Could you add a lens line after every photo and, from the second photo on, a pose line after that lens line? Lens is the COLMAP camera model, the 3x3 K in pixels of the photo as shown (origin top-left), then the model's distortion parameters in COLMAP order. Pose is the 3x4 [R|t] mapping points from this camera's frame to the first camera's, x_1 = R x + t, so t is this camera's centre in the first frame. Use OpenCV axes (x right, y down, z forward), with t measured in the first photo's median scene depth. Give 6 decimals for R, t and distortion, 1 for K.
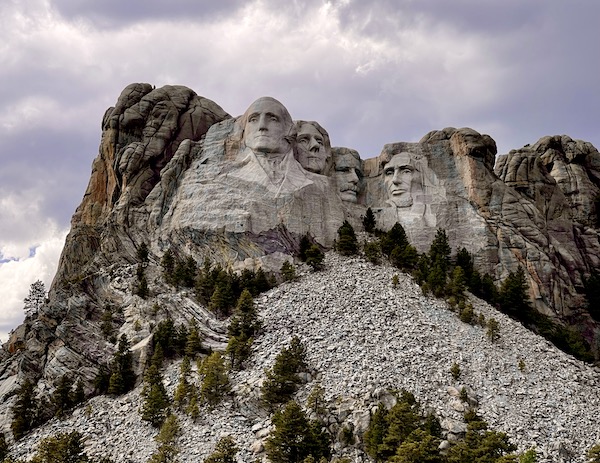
lens RADIAL K [[1262.9, 0, 281.9], [0, 1262.9, 229.2], [0, 0, 1]] dist [0.150199, 0.000000]
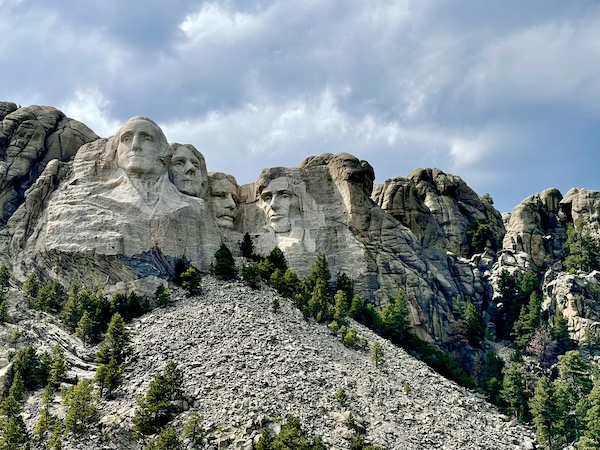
lens RADIAL K [[1175.1, 0, 300.4], [0, 1175.1, 224.7], [0, 0, 1]] dist [0.171244, 0.000000]
pose [[0.992301, 0.003877, 0.123792, -0.002149], [0.002282, 0.998768, -0.049574, 0.023029], [-0.123831, 0.049475, 0.991069, 0.105793]]
